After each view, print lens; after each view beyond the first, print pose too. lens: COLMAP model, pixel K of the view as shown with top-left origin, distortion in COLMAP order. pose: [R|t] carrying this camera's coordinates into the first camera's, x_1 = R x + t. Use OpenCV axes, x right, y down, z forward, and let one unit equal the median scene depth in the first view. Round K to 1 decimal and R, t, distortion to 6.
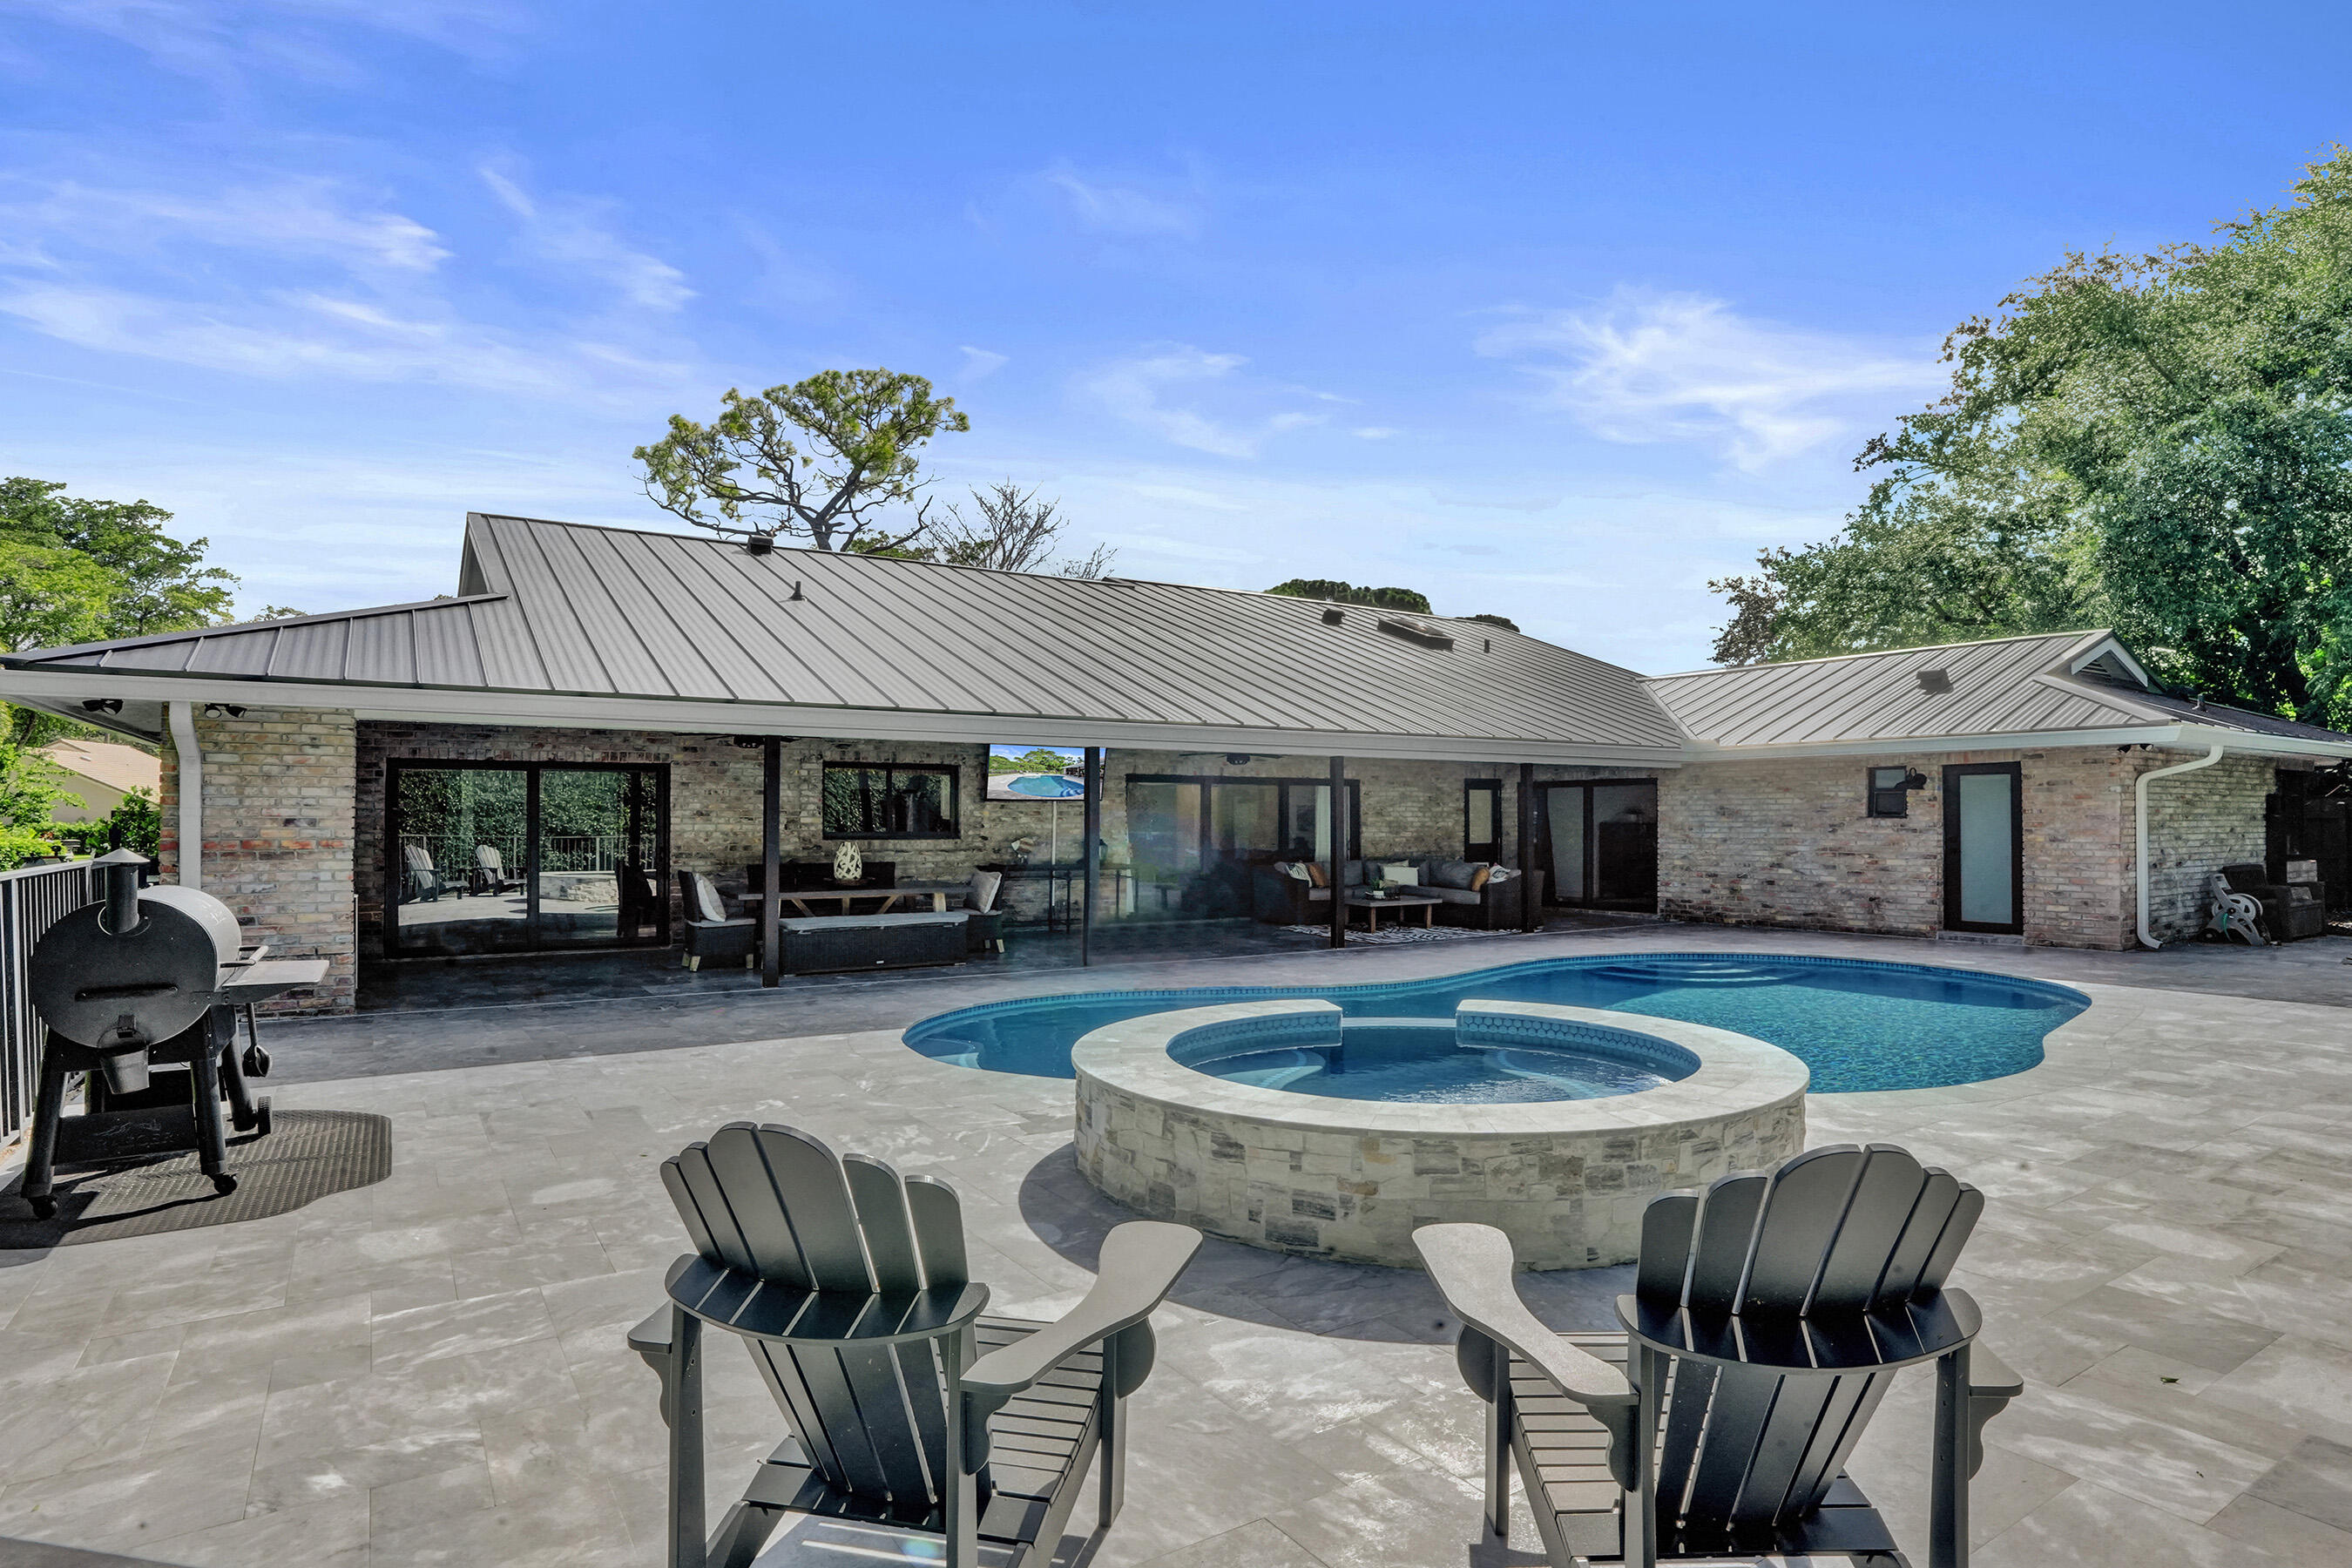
lens RADIAL K [[1260.4, 0, 1181.8], [0, 1260.4, 813.9], [0, 0, 1]] dist [-0.043372, 0.000319]
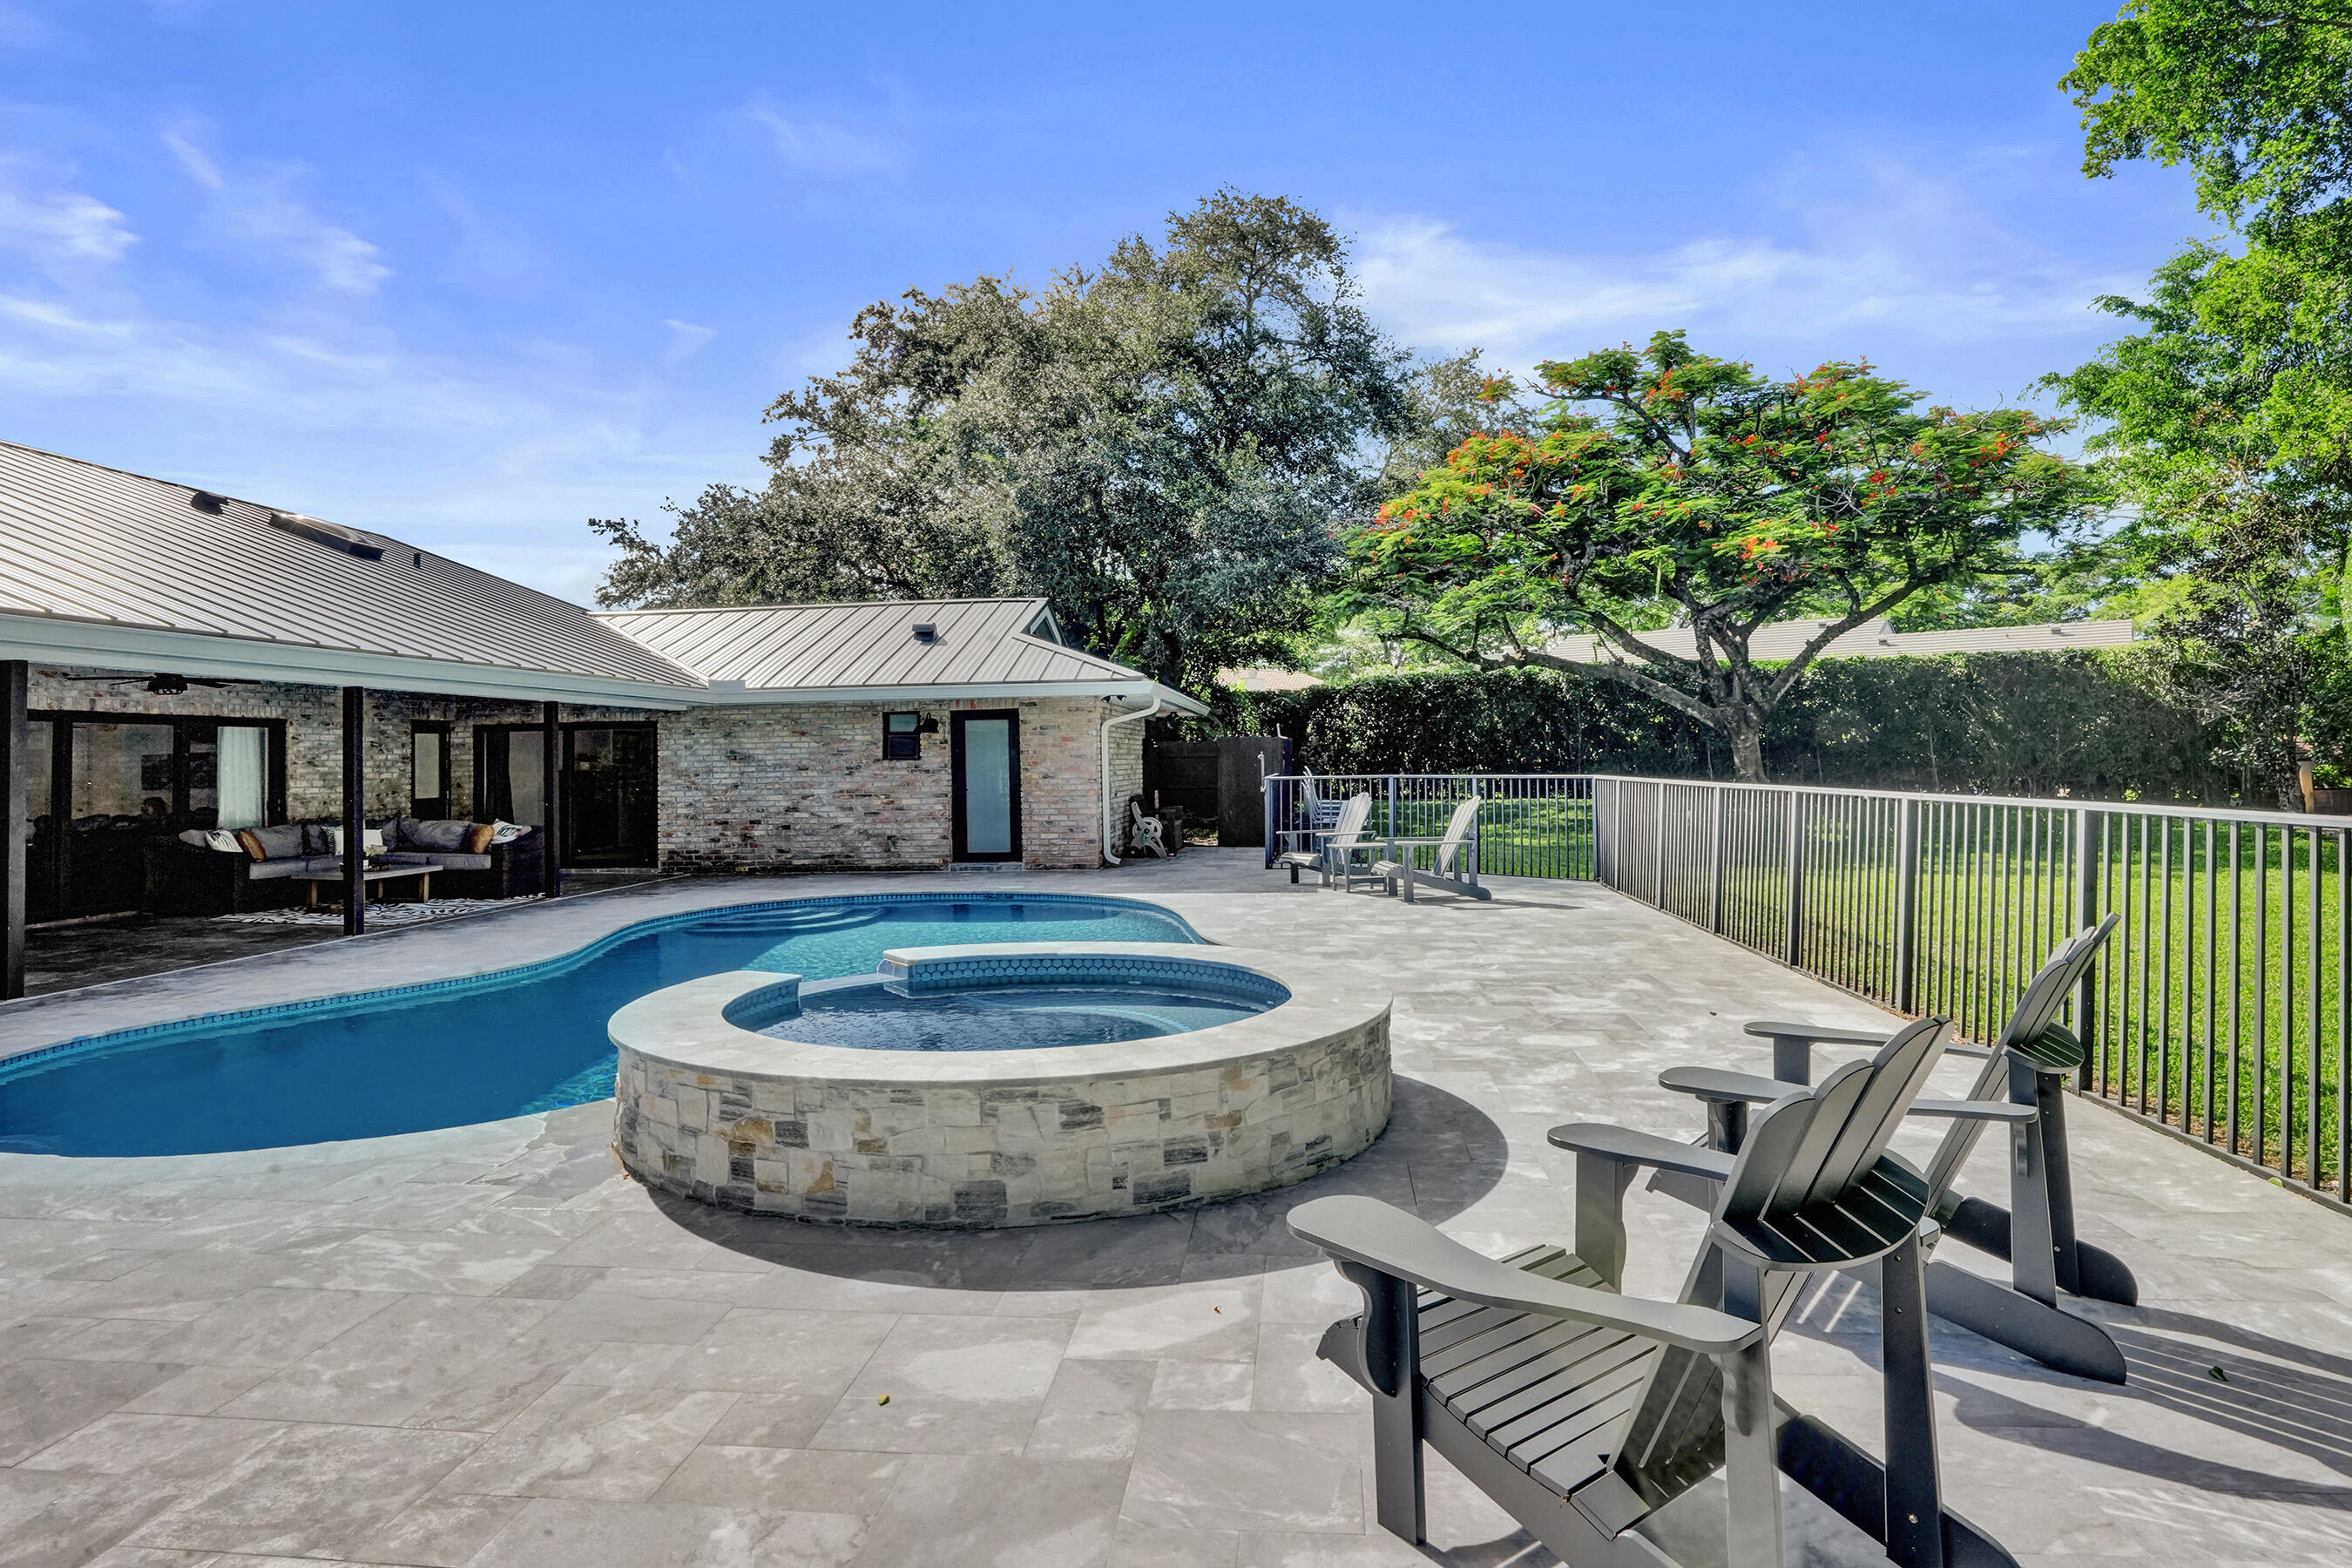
lens RADIAL K [[1345.6, 0, 1176.0], [0, 1345.6, 778.4], [0, 0, 1]] dist [-0.070095, -0.000334]
pose [[0.621751, -0.018317, 0.783001, -0.179274], [0.012372, 0.999831, 0.013565, 0.006161], [-0.783117, 0.001253, 0.621873, 0.104691]]
